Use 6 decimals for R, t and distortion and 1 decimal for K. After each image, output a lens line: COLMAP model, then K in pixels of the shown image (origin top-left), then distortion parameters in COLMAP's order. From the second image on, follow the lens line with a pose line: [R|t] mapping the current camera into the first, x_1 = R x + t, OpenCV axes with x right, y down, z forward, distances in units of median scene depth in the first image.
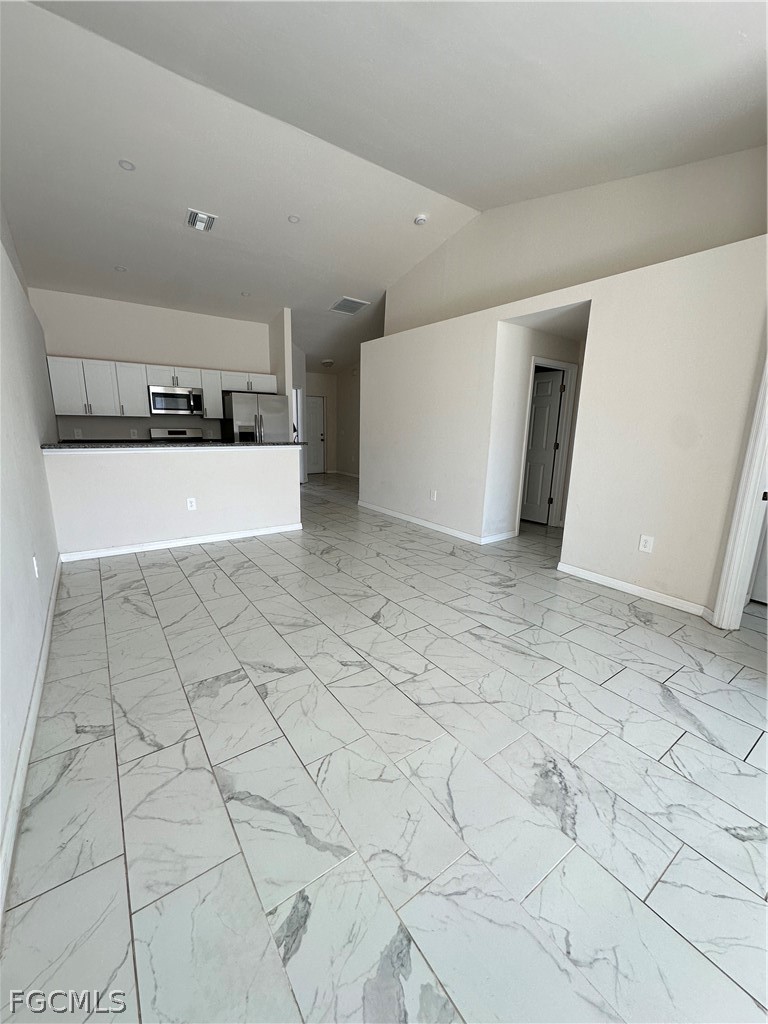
lens RADIAL K [[407.6, 0, 384.0], [0, 407.6, 512.0], [0, 0, 1]] dist [-0.002855, -0.000215]
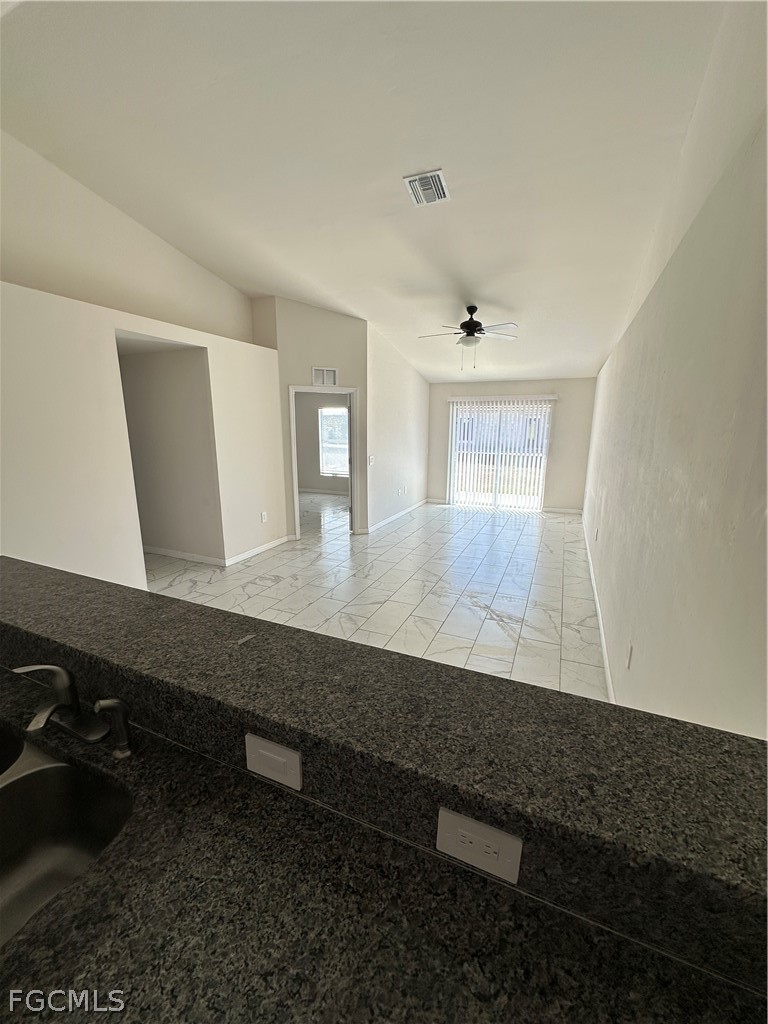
lens RADIAL K [[407.6, 0, 384.0], [0, 407.6, 512.0], [0, 0, 1]] dist [-0.002855, -0.000215]
pose [[-0.511848, -0.206994, 0.833766, -1.093553], [0.167321, 0.927930, 0.333090, -0.462732], [-0.842624, 0.309998, -0.440324, 1.512345]]
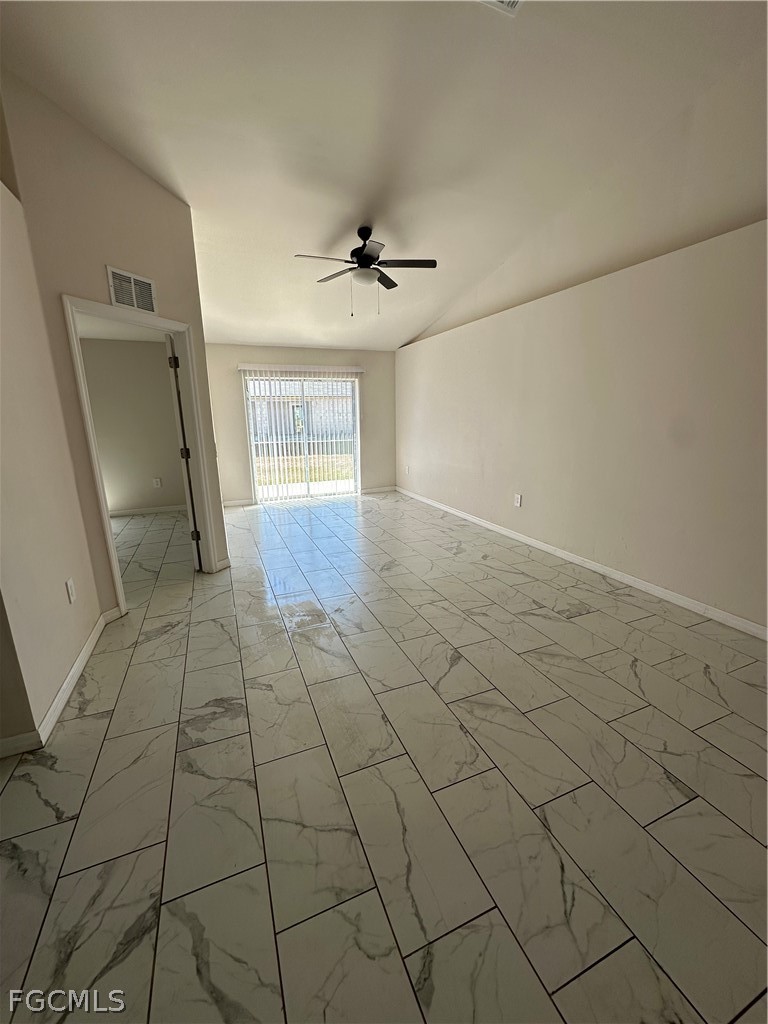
lens RADIAL K [[407.6, 0, 384.0], [0, 407.6, 512.0], [0, 0, 1]] dist [-0.002855, -0.000215]
pose [[-0.974133, -0.063486, 0.216874, -0.039208], [0.038550, 0.898969, 0.436312, -0.386571], [-0.222663, 0.433387, -0.873268, 1.668148]]
